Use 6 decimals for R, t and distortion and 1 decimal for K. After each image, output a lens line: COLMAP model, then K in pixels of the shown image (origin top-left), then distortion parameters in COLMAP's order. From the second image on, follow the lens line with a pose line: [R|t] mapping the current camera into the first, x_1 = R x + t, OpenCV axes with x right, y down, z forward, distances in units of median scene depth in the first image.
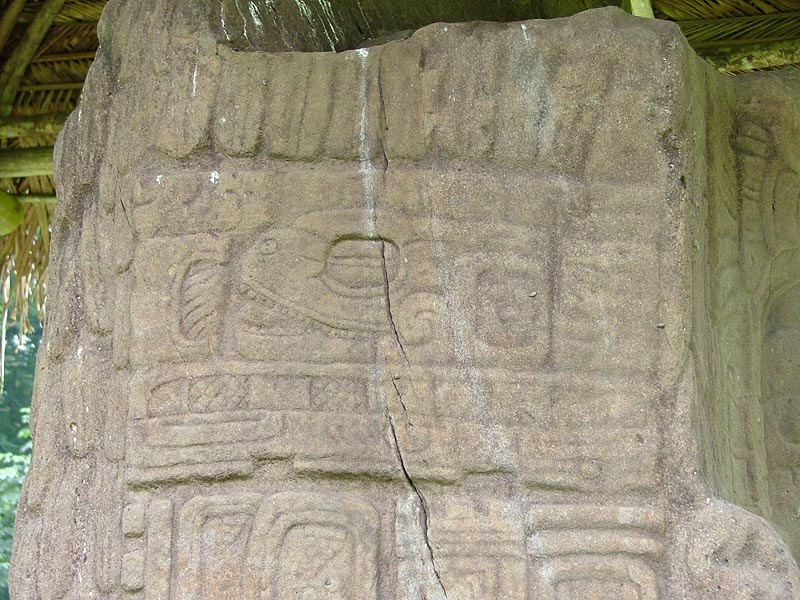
lens RADIAL K [[2079.7, 0, 400.0], [0, 2079.7, 301.1], [0, 0, 1]] dist [0.131626, 0.000000]
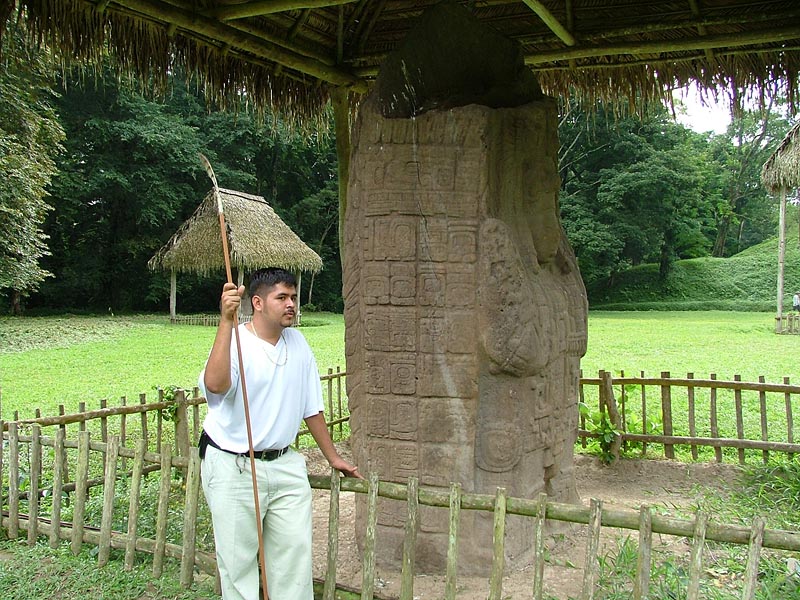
lens RADIAL K [[864.7, 0, 399.8], [0, 864.7, 300.8], [0, 0, 1]] dist [-0.102667, 0.000000]
pose [[0.984815, 0.016135, -0.172853, 0.284359], [0.031190, 0.963025, 0.267599, -0.244110], [0.170780, -0.268927, 0.947899, -0.878300]]
